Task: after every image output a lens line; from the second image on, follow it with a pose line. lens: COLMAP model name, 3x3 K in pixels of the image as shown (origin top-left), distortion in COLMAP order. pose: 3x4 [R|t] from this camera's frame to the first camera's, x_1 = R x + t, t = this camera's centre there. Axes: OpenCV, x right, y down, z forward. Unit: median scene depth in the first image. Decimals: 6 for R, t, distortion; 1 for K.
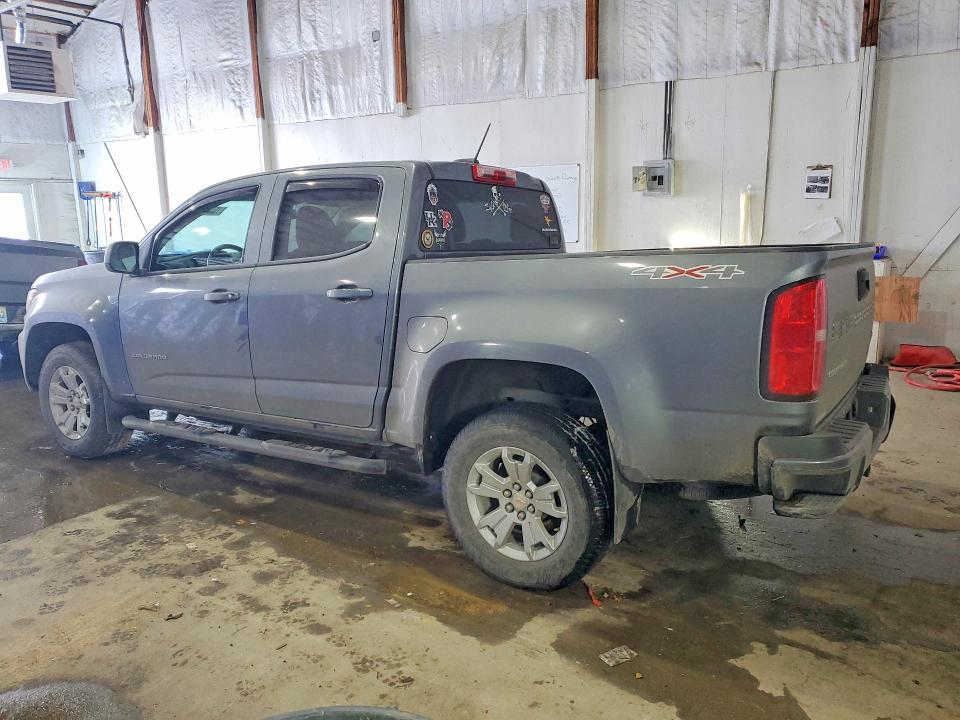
lens RADIAL K [[741.5, 0, 479.6], [0, 741.5, 366.0], [0, 0, 1]] dist [0.002486, 0.014966]
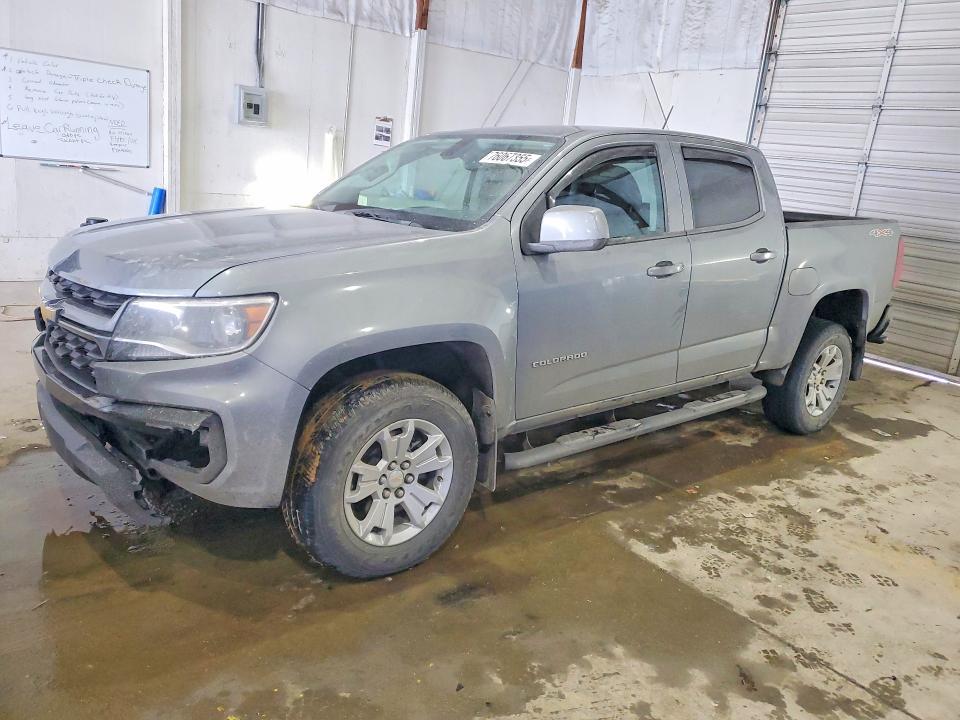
lens RADIAL K [[741.5, 0, 479.3], [0, 741.5, 352.5], [0, 0, 1]] dist [0.002486, 0.014966]
pose [[0.293425, -0.196115, 0.935650, -1.380639], [0.097511, 0.979767, 0.174782, -0.187687], [-0.950996, 0.039950, 0.306612, 1.009850]]
